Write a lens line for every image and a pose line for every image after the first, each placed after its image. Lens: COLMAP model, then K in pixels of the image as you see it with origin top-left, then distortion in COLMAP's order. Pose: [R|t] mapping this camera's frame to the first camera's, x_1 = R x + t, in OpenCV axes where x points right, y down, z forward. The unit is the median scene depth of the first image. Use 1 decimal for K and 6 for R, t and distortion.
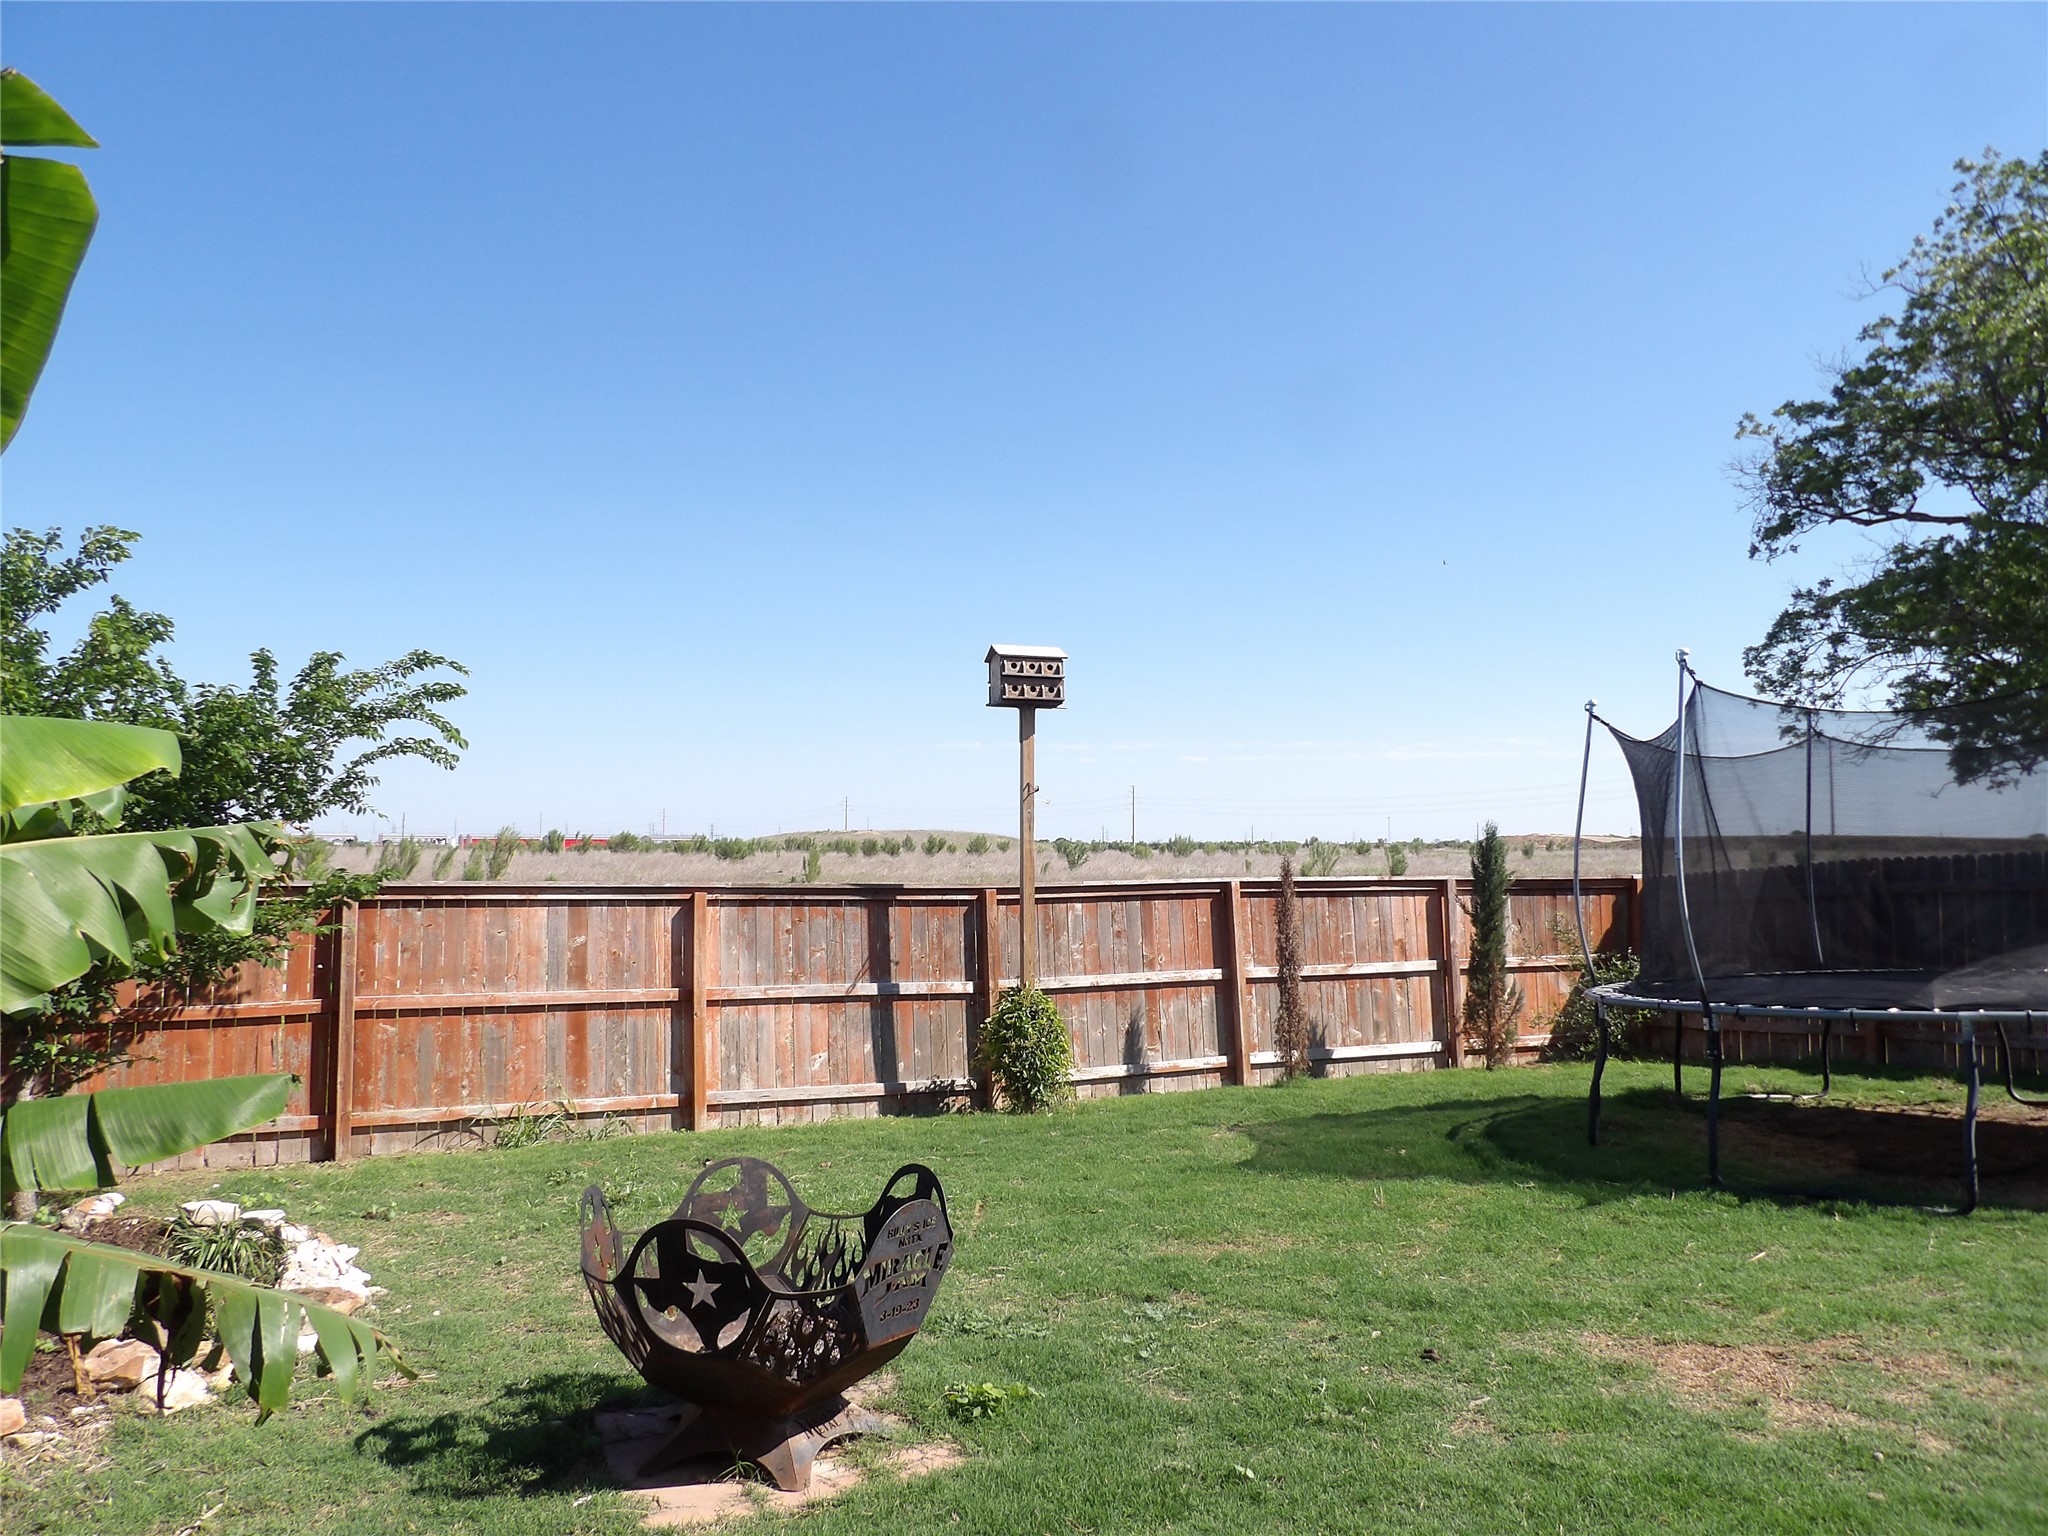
lens RADIAL K [[1473.0, 0, 1030.6], [0, 1473.0, 758.3], [0, 0, 1]] dist [-0.022577, 0.028099]
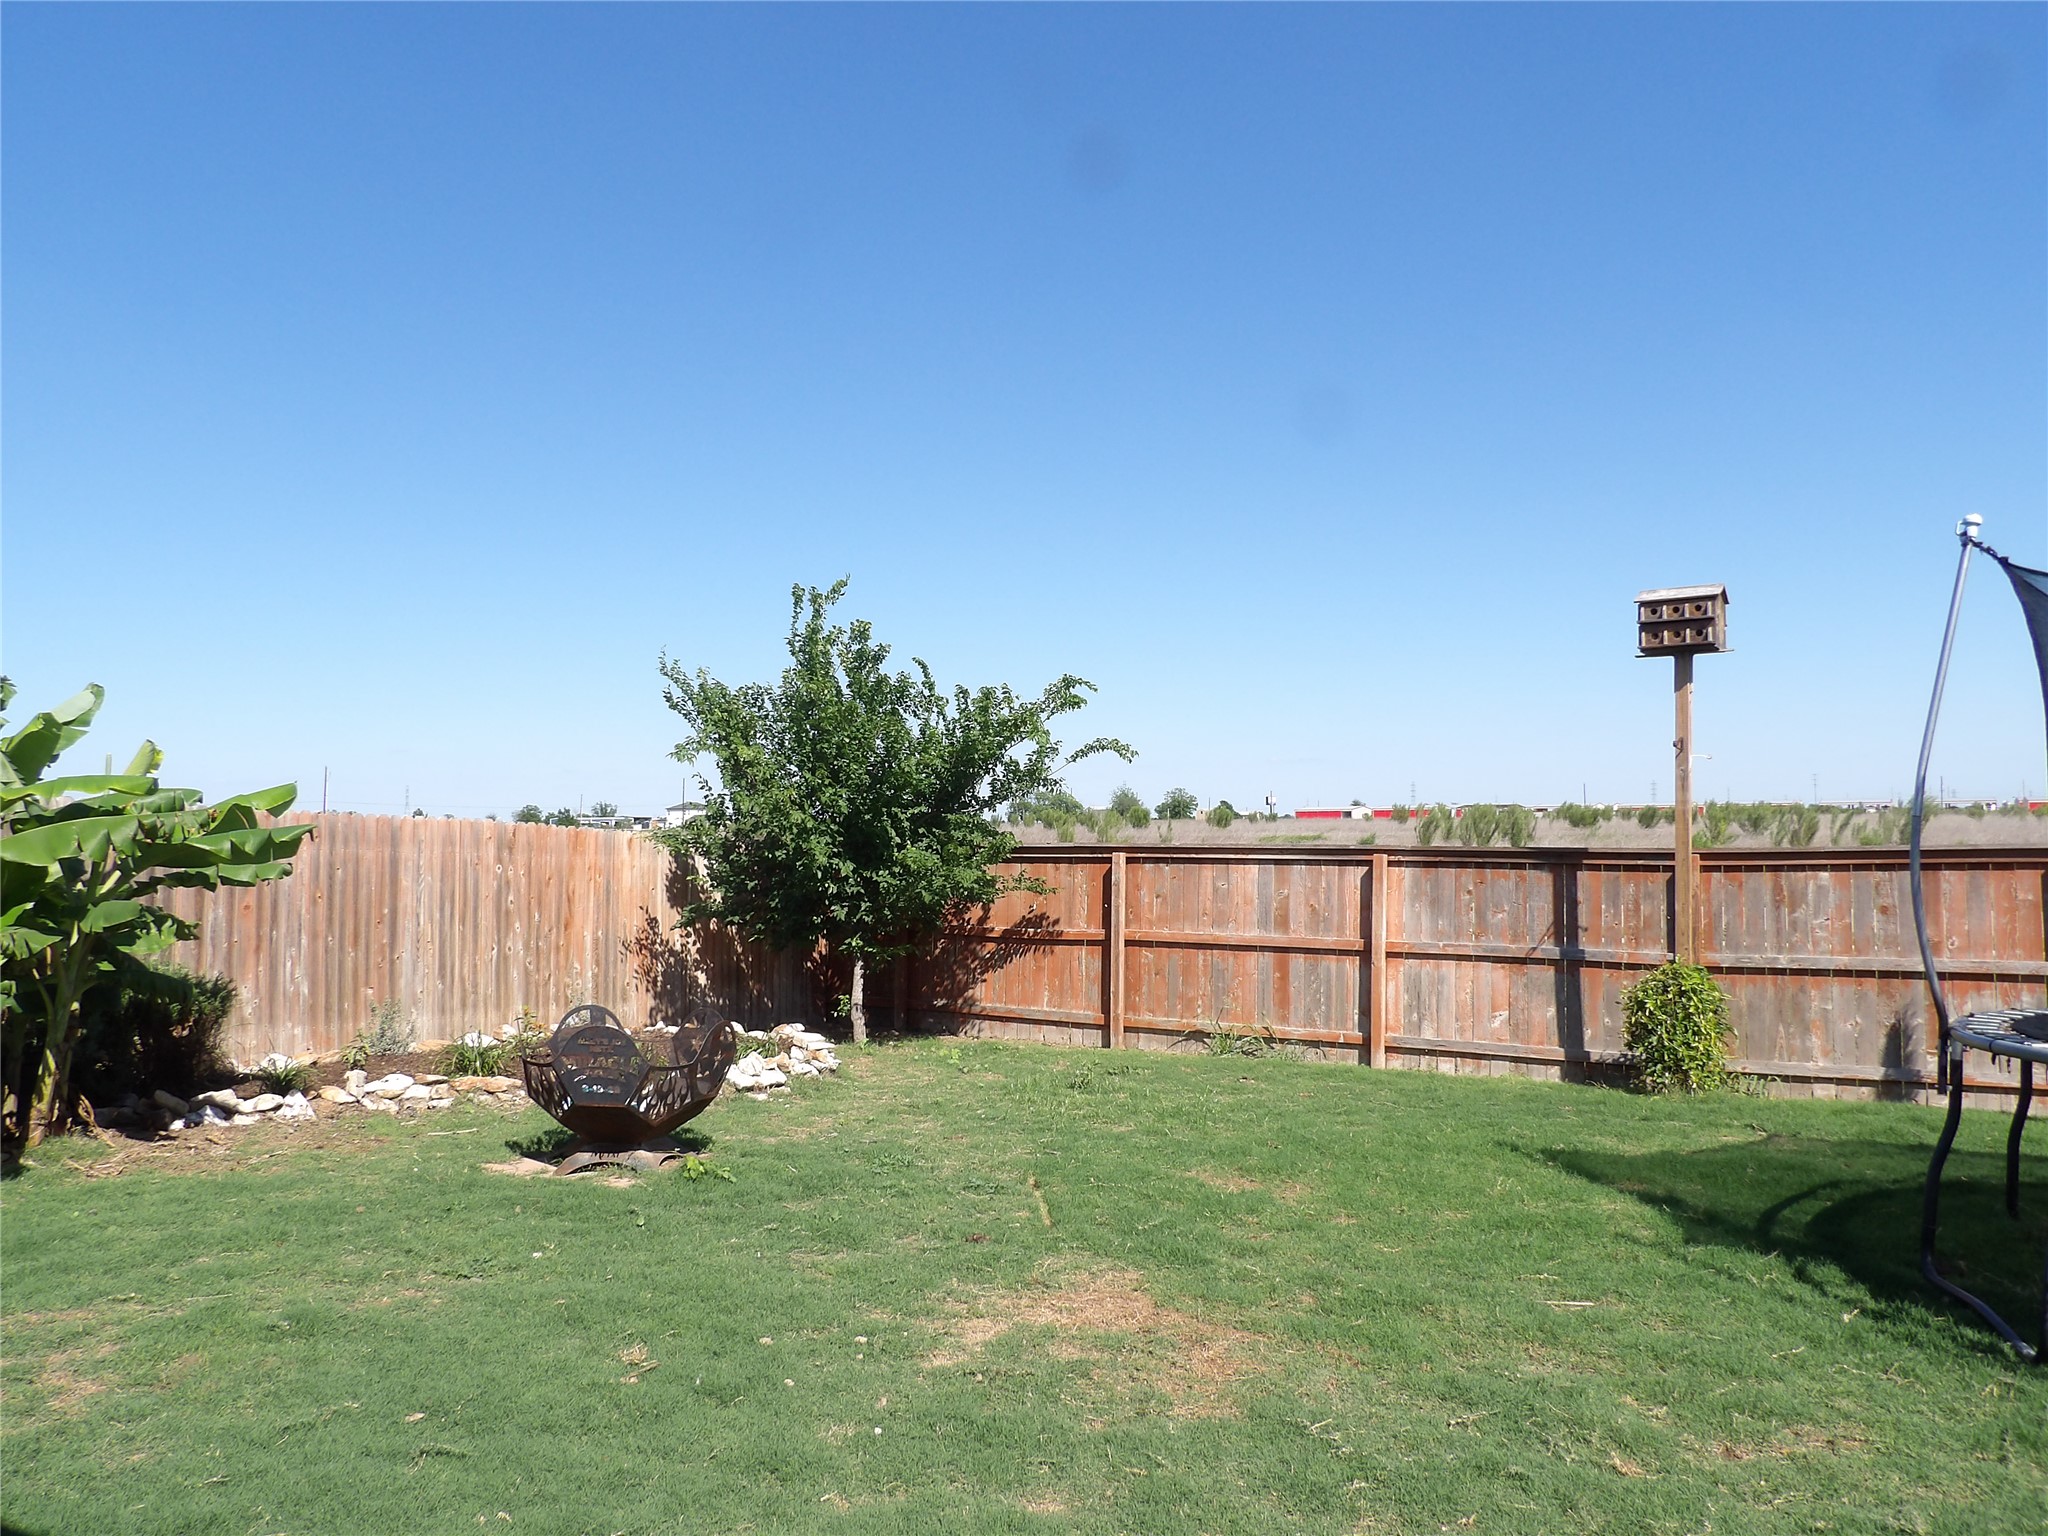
lens RADIAL K [[1473.0, 0, 1030.3], [0, 1473.0, 776.8], [0, 0, 1]] dist [-0.022577, 0.028099]
pose [[0.568728, -0.032660, -0.821877, 0.538525], [0.062211, 0.998057, 0.003388, 0.013501], [0.820170, -0.053057, 0.569655, 0.160310]]
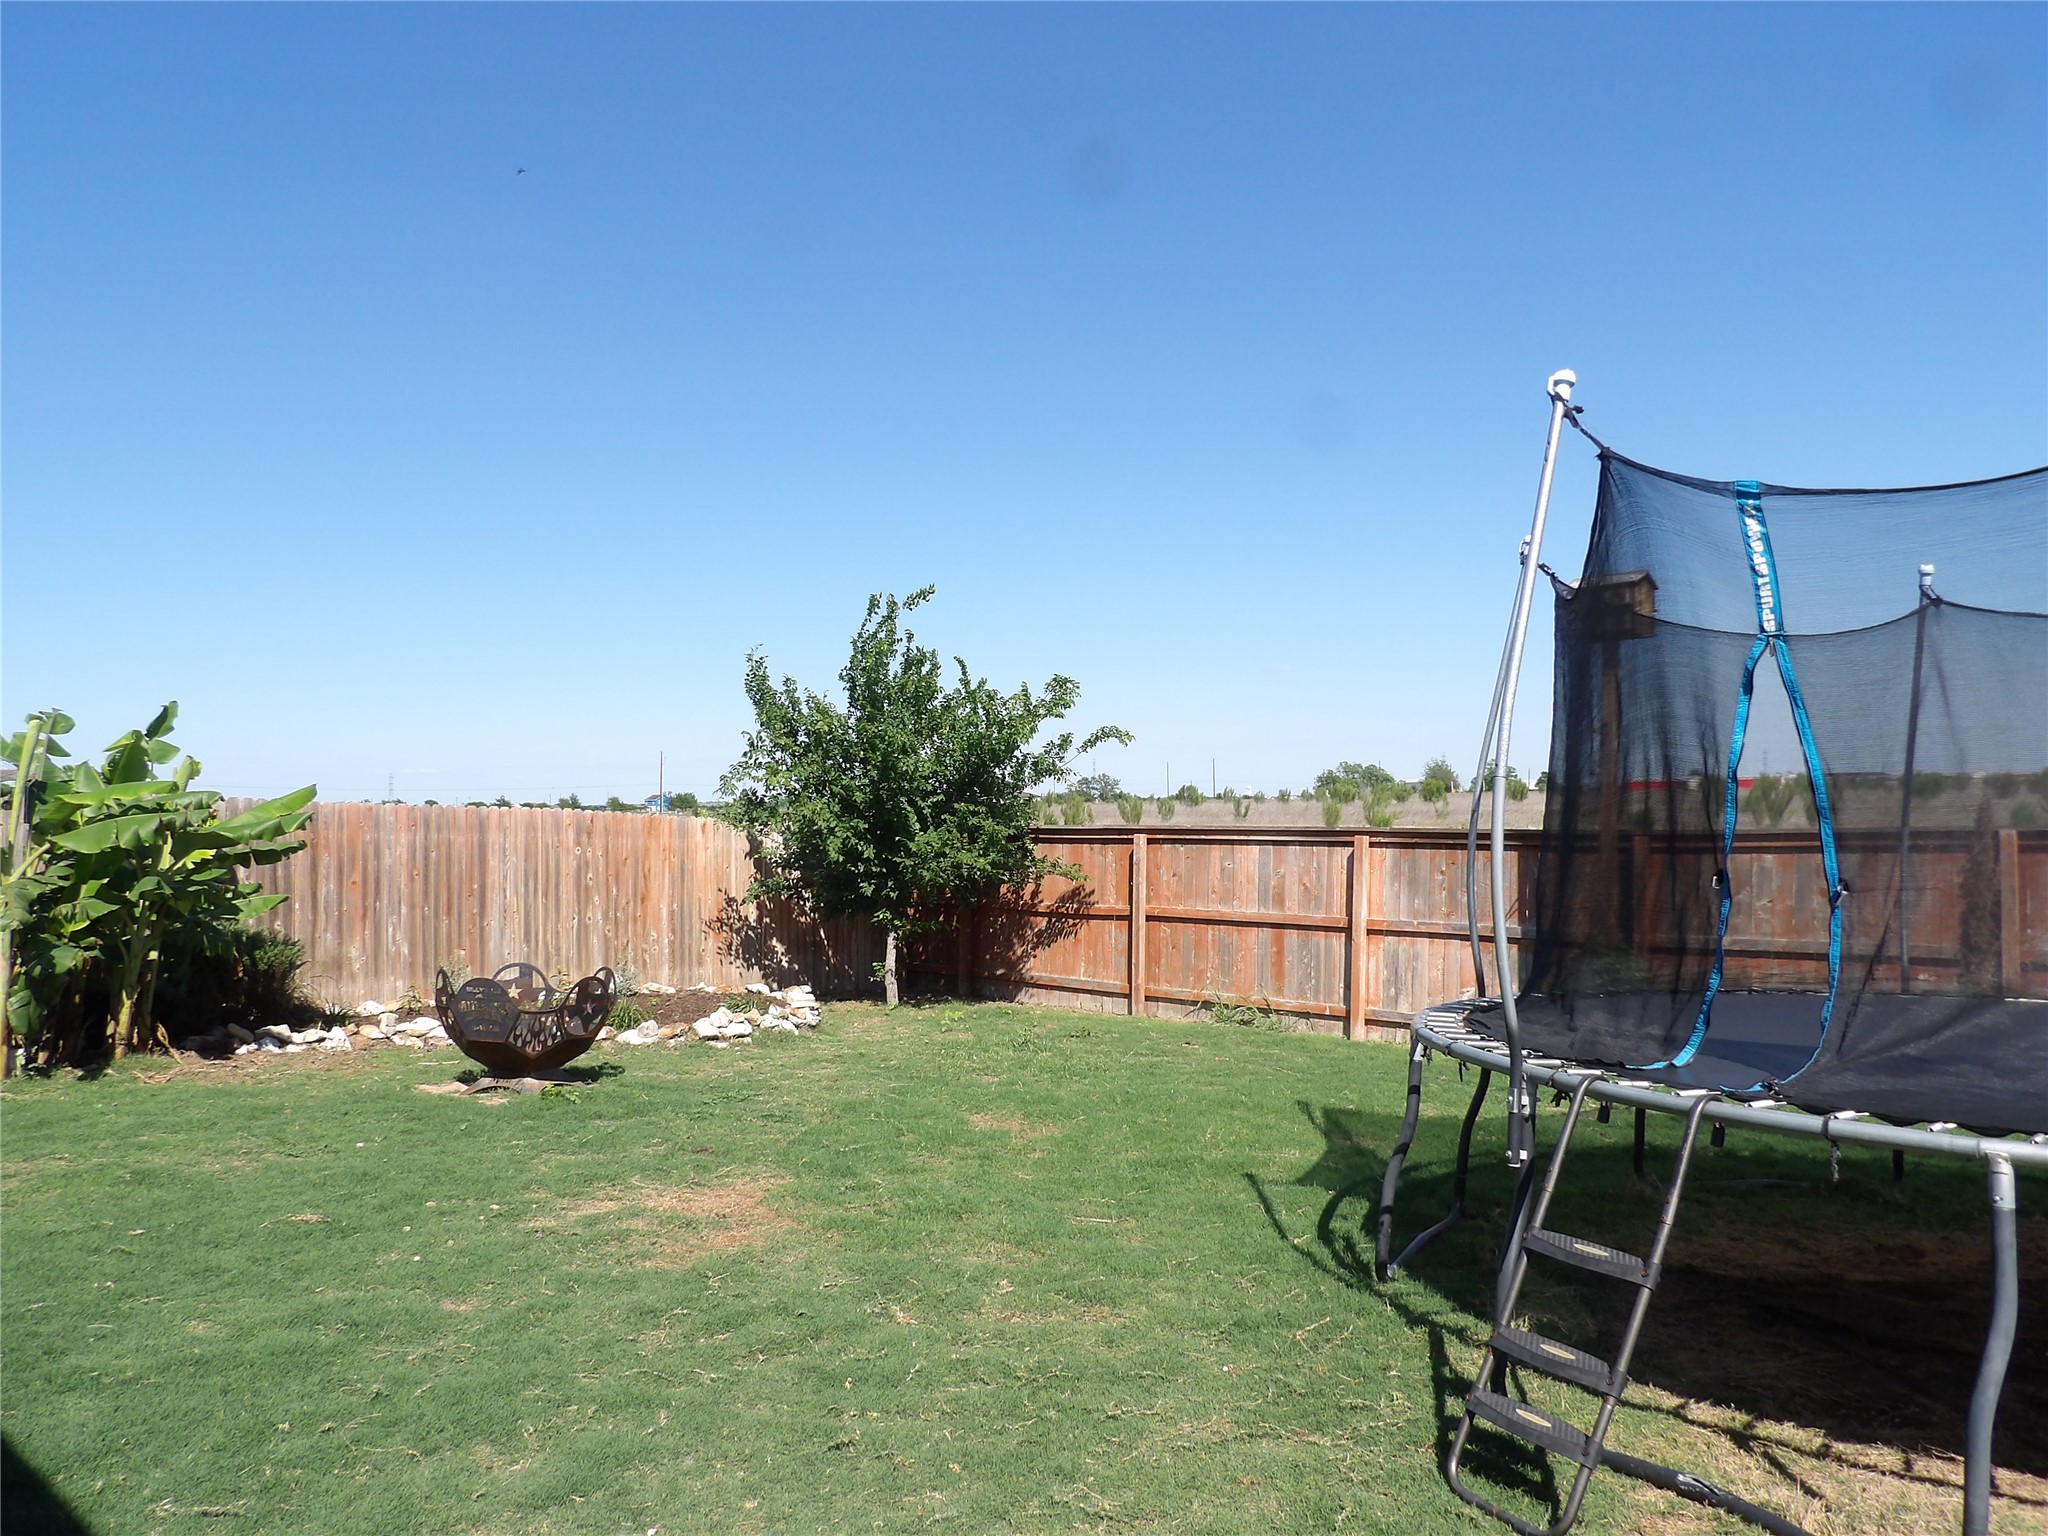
lens RADIAL K [[1473.0, 0, 1024.9], [0, 1473.0, 774.0], [0, 0, 1]] dist [-0.022577, 0.028099]
pose [[0.379545, -0.025265, -0.924828, 0.750559], [0.076618, 0.997052, 0.004205, 0.017879], [0.921995, -0.072454, 0.380361, 0.321815]]
